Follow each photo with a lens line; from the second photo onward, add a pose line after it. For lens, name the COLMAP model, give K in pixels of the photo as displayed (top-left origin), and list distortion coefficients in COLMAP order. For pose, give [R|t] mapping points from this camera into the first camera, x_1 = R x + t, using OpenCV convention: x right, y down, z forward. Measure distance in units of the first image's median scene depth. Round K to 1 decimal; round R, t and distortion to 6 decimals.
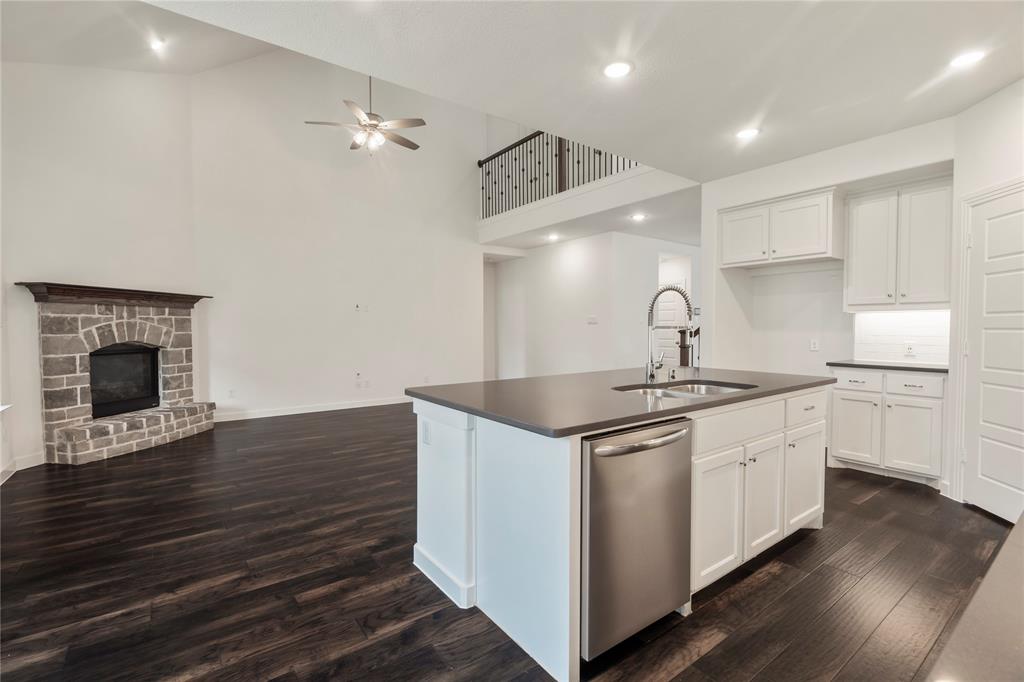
lens RADIAL K [[459.0, 0, 507.3], [0, 459.0, 341.7], [0, 0, 1]] dist [-0.001043, -0.000184]
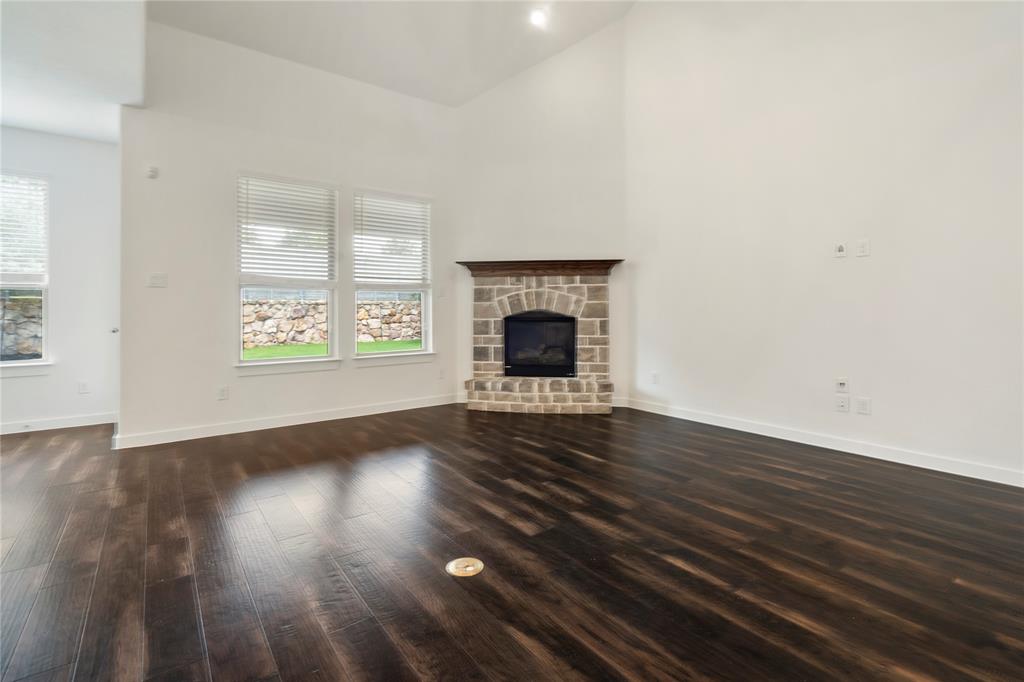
lens RADIAL K [[476.8, 0, 504.4], [0, 476.8, 306.3], [0, 0, 1]] dist [-0.001612, -0.000159]
pose [[0.011330, -0.003654, -0.999929, 0.305850], [-0.030536, 0.999526, -0.003998, -0.001675], [0.999469, 0.030579, 0.011213, 0.995384]]
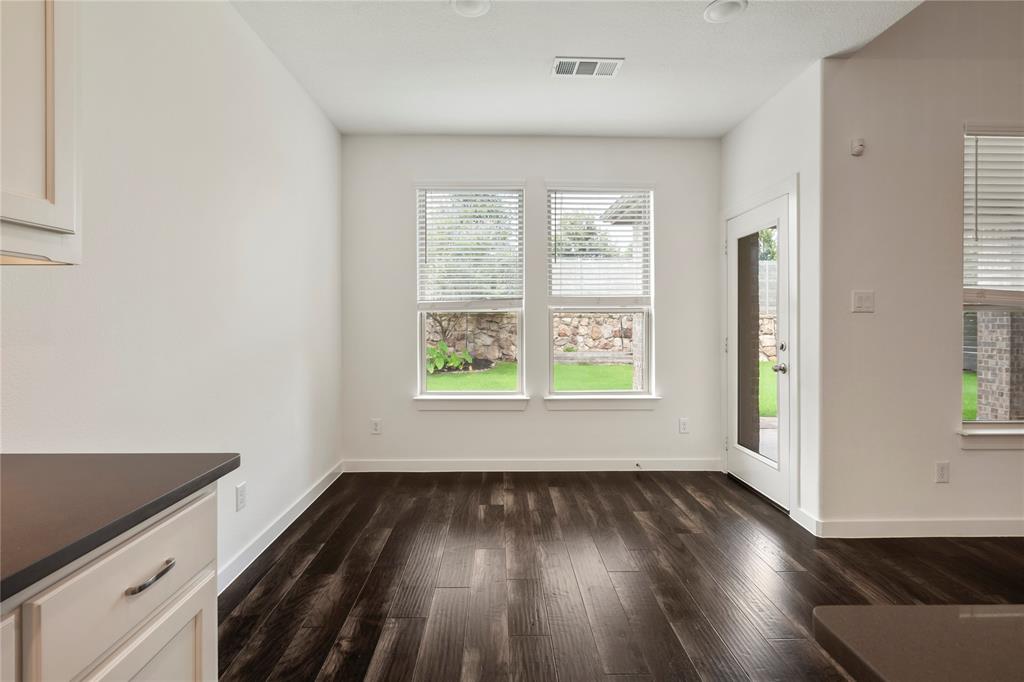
lens RADIAL K [[469.4, 0, 507.0], [0, 469.4, 317.4], [0, 0, 1]] dist [-0.001334, -0.000040]
pose [[-0.569030, -0.002201, -0.822314, 0.177945], [-0.028072, 0.999466, 0.016751, -0.011045], [0.821837, 0.032615, -0.568788, 0.329606]]
